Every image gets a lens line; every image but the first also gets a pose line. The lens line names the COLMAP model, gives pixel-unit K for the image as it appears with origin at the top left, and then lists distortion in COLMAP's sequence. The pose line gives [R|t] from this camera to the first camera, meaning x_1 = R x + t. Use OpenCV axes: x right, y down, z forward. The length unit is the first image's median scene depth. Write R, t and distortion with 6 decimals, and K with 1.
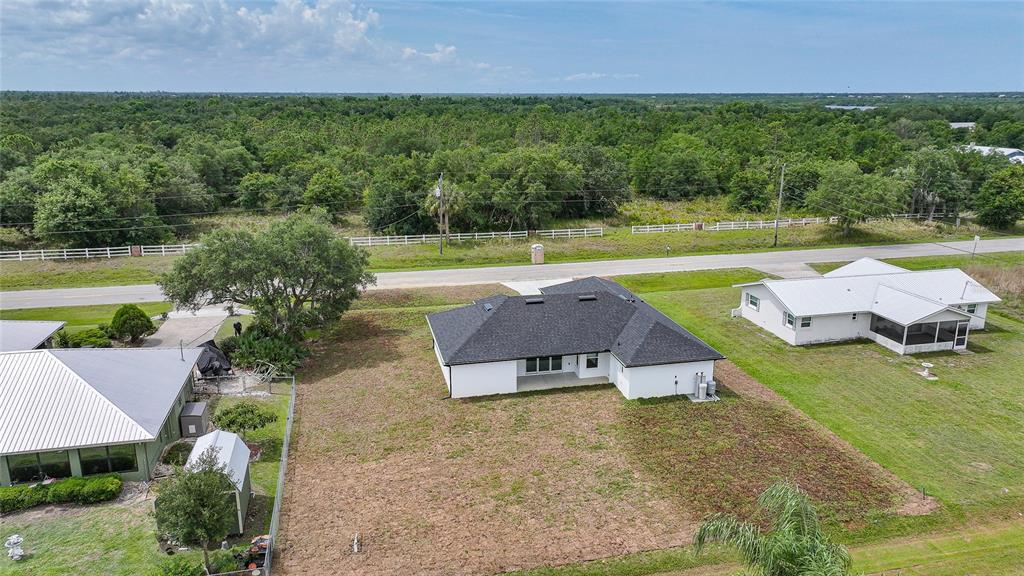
lens RADIAL K [[720.0, 0, 514.7], [0, 720.0, 278.0], [0, 0, 1]] dist [-0.003561, 0.019533]
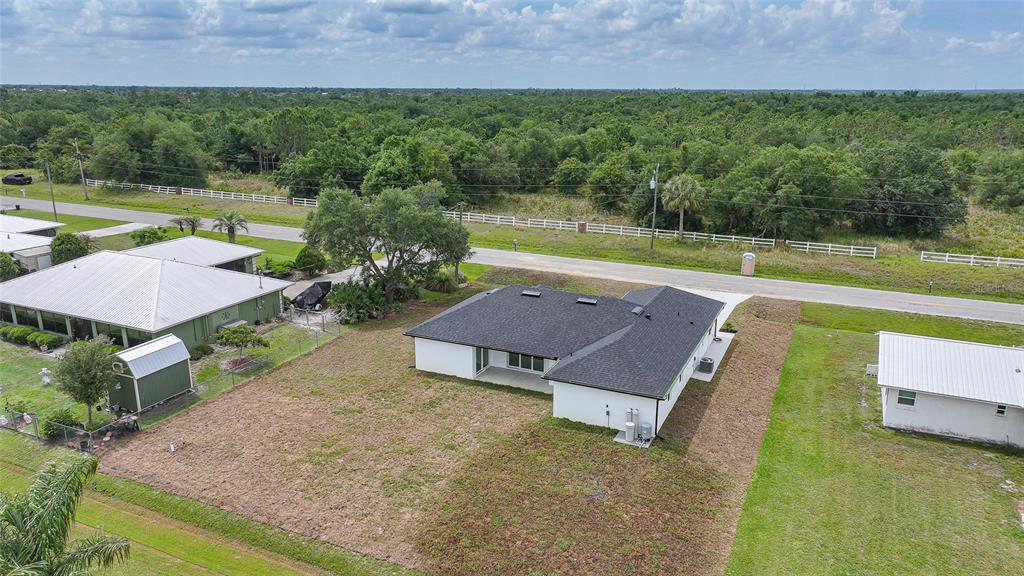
lens RADIAL K [[717.8, 0, 511.3], [0, 717.8, 276.4], [0, 0, 1]] dist [-0.003809, 0.024187]
pose [[0.783844, 0.156549, -0.600900, 0.554876], [-0.155059, 0.986389, 0.054710, -0.036474], [0.601286, 0.050291, 0.797450, 0.231135]]
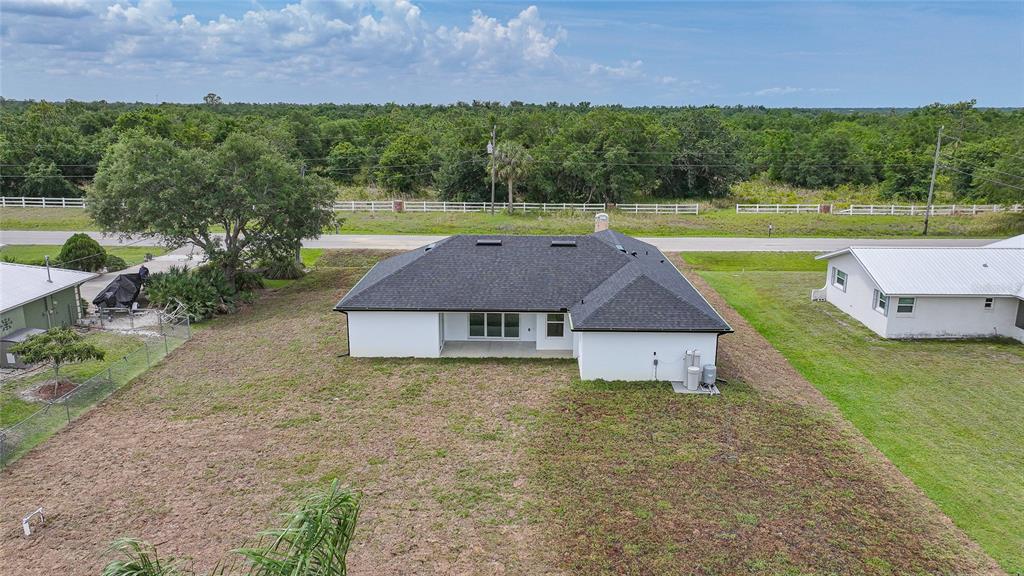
lens RADIAL K [[720.0, 0, 514.7], [0, 720.0, 278.0], [0, 0, 1]] dist [-0.003561, 0.019533]
pose [[0.969878, 0.060142, -0.236051, 0.226466], [-0.064735, 0.997833, -0.011751, 0.074531], [0.234833, 0.026677, 0.971670, 0.277423]]
